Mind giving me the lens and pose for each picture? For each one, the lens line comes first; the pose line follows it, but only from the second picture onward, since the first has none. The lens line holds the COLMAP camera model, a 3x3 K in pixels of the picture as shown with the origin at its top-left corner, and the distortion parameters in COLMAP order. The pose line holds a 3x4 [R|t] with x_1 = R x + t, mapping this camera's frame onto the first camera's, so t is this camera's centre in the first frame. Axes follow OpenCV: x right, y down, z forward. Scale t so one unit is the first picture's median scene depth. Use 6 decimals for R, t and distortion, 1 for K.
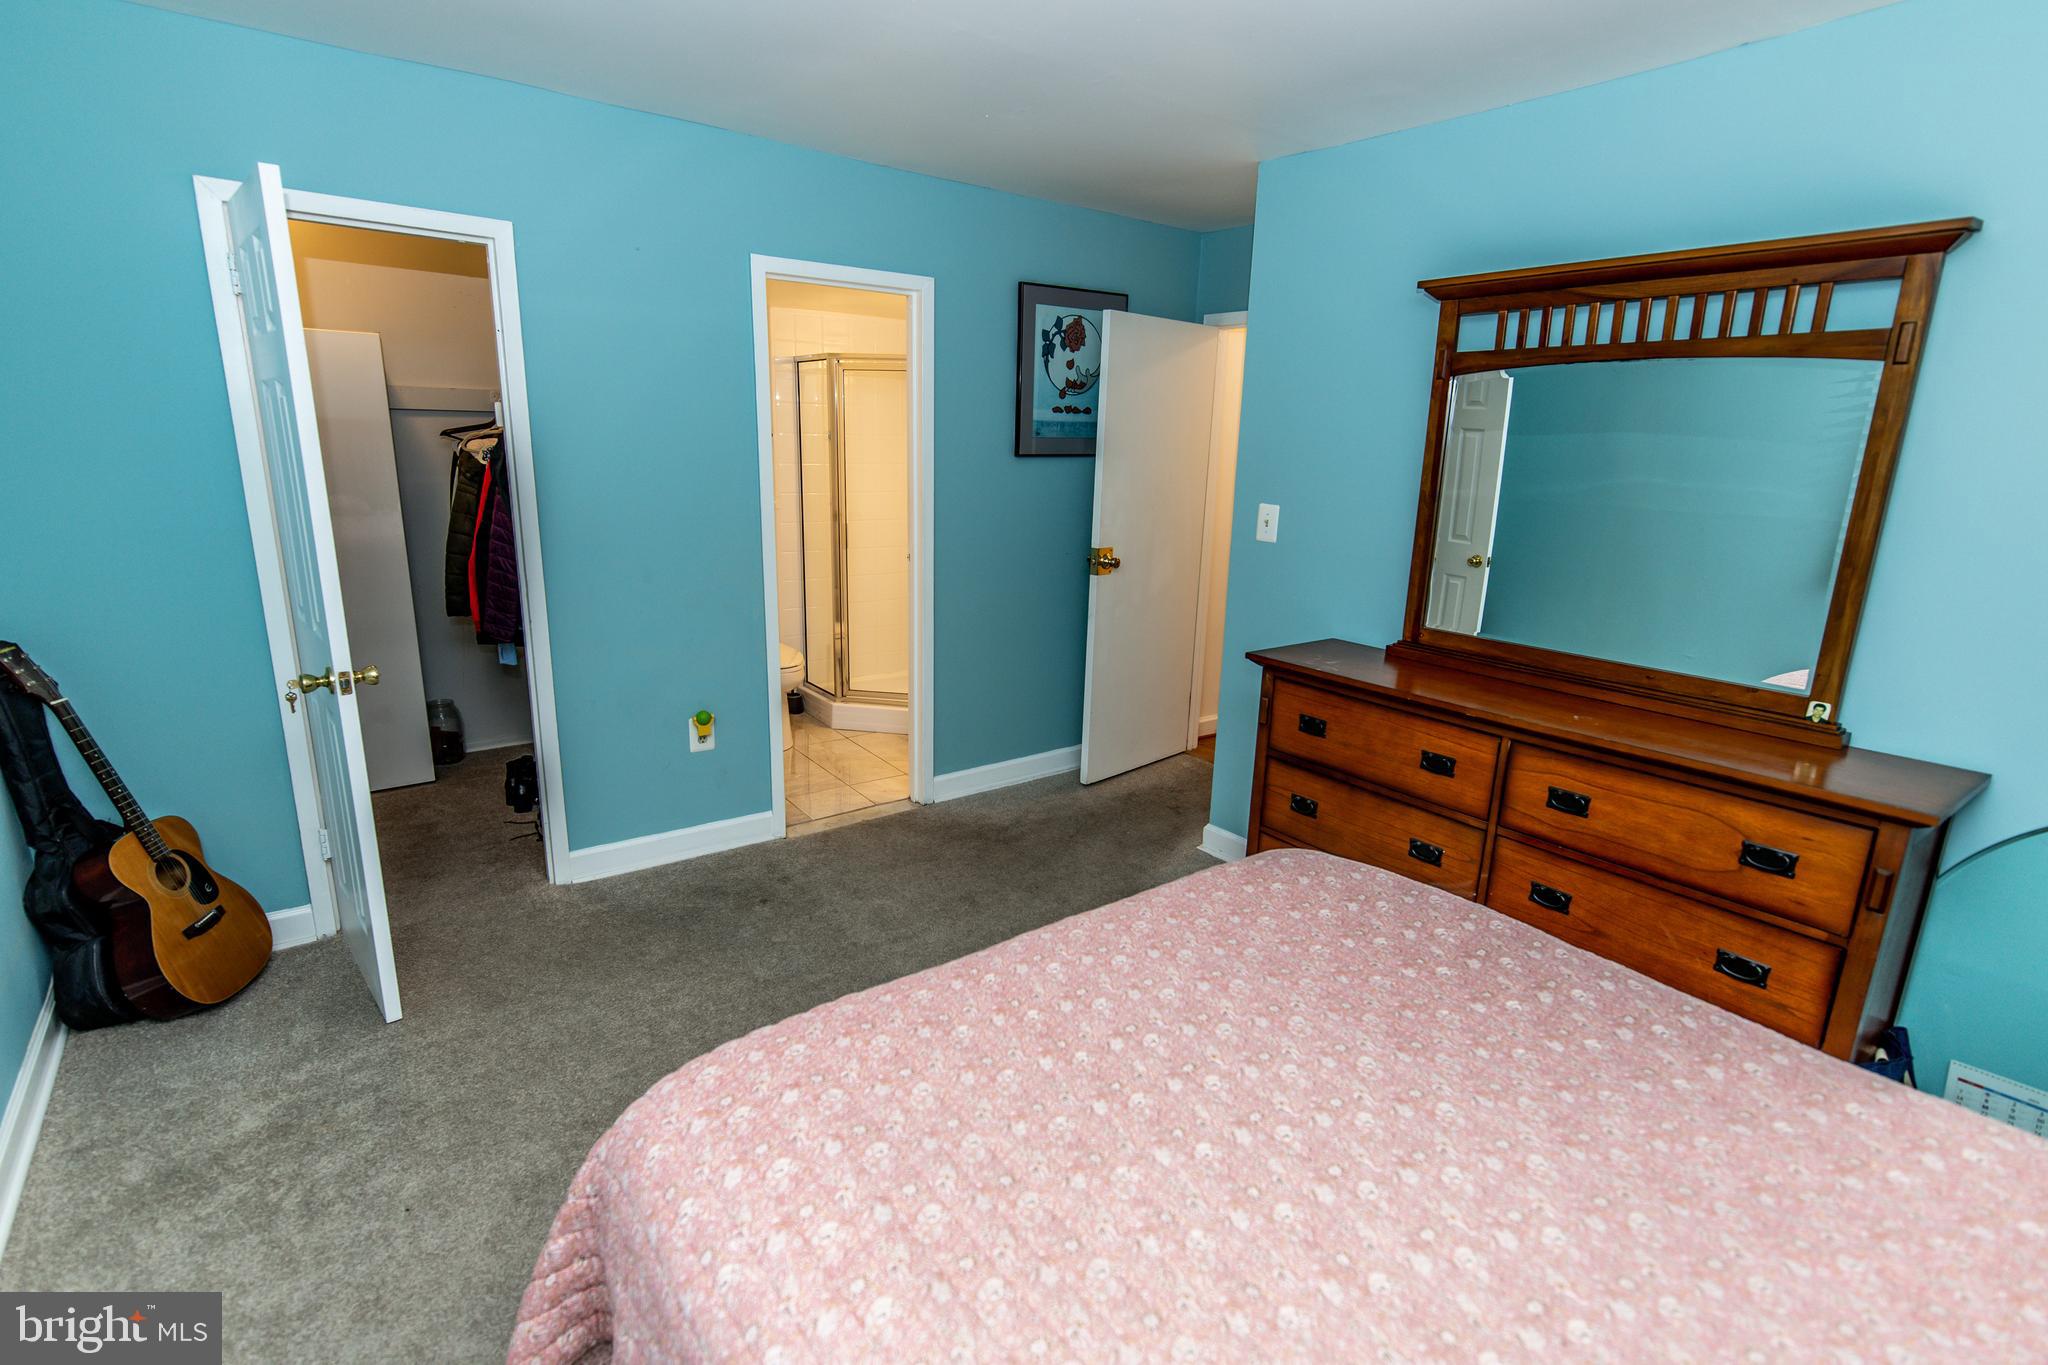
lens RADIAL K [[980.3, 0, 1023.1], [0, 980.3, 677.2], [0, 0, 1]] dist [-0.001488, -0.000513]
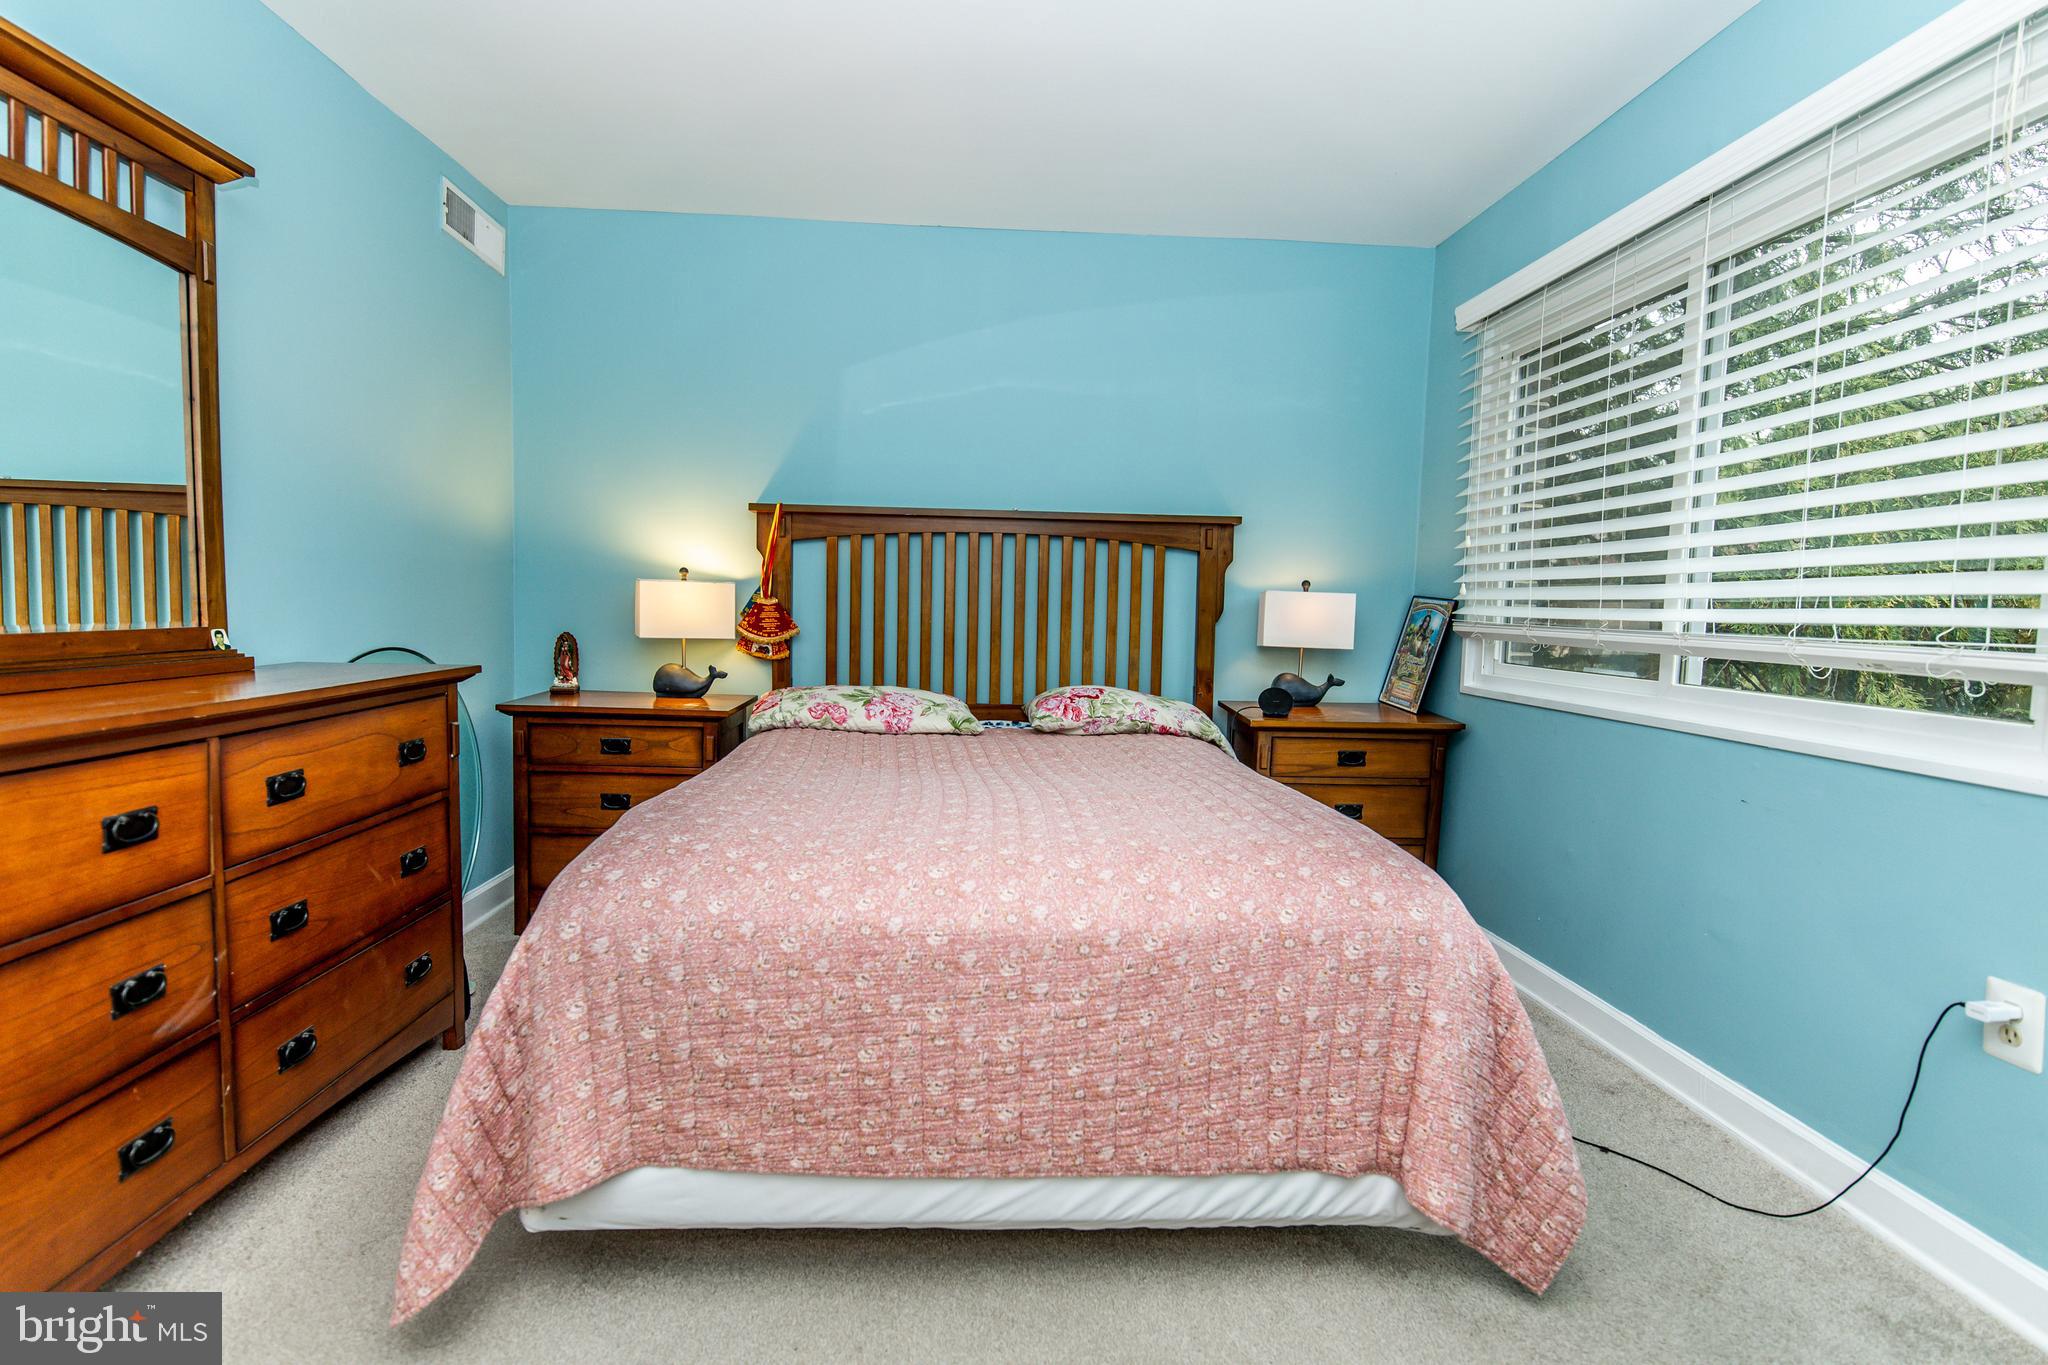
lens RADIAL K [[980.3, 0, 1021.9], [0, 980.3, 674.3], [0, 0, 1]] dist [-0.001488, -0.000513]
pose [[-0.820261, -0.095580, 0.563948, -0.354267], [0.082216, 0.956000, 0.281610, -0.129721], [-0.566050, 0.277359, -0.776311, 1.242523]]
